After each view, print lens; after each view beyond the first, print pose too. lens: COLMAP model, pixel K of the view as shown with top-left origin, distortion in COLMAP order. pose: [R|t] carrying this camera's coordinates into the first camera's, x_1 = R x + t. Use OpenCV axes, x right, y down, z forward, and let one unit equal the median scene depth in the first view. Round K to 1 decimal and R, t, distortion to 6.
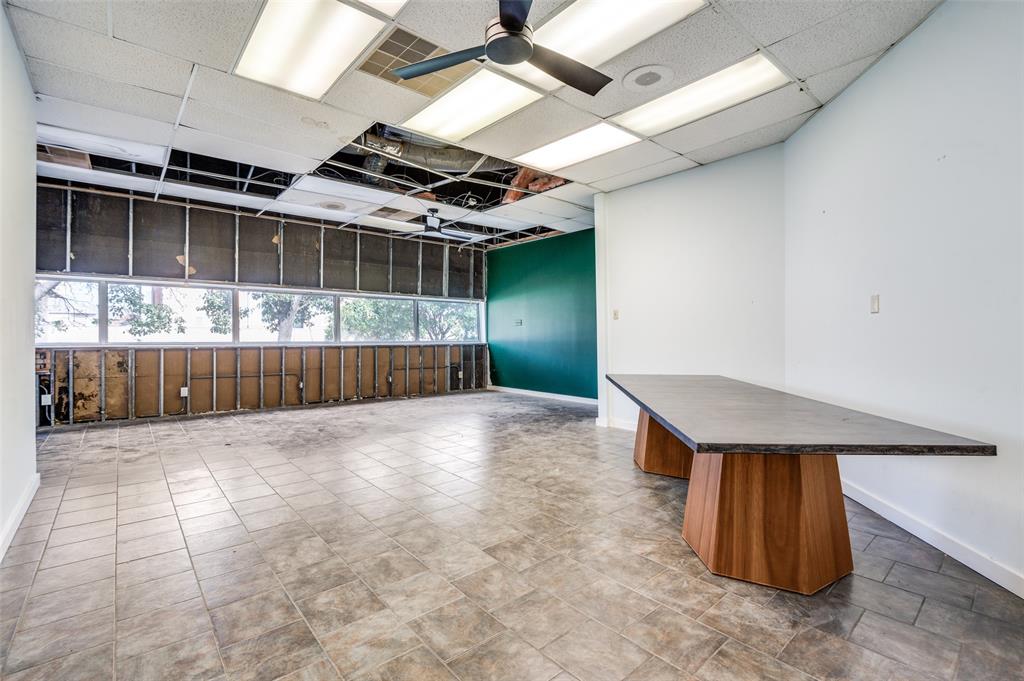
lens RADIAL K [[468.1, 0, 511.8], [0, 468.1, 321.9], [0, 0, 1]] dist [-0.002677, -0.008535]
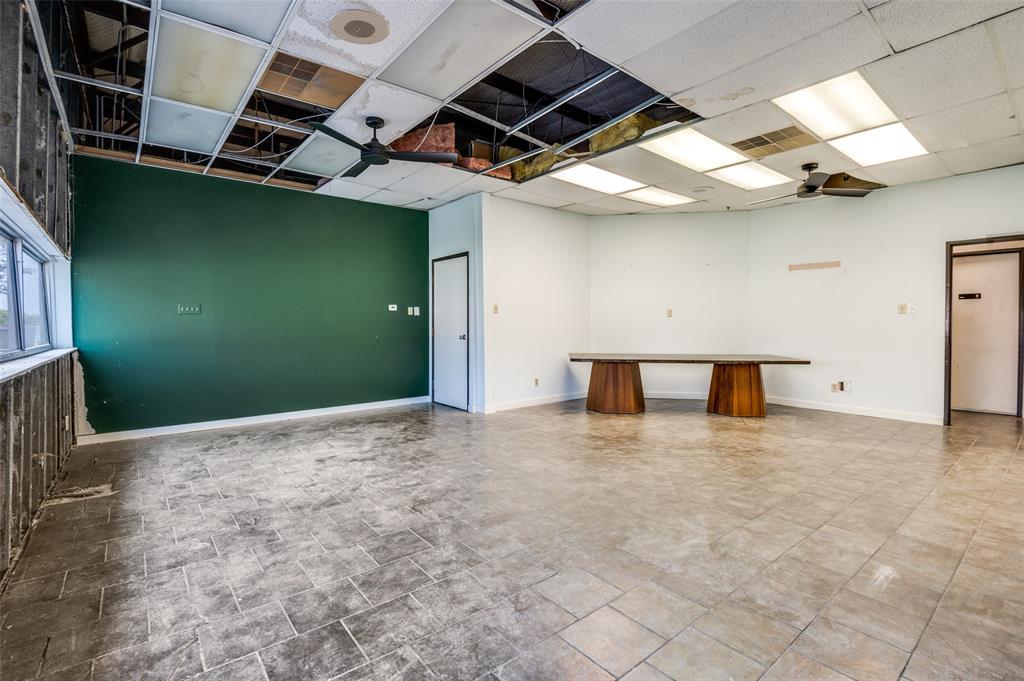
lens RADIAL K [[468.1, 0, 511.8], [0, 468.1, 321.9], [0, 0, 1]] dist [-0.002677, -0.008535]
pose [[0.014457, -0.003904, 0.999888, -0.950196], [-0.024329, 0.999695, 0.004255, 0.009907], [-0.999599, -0.024388, 0.014358, 1.015572]]
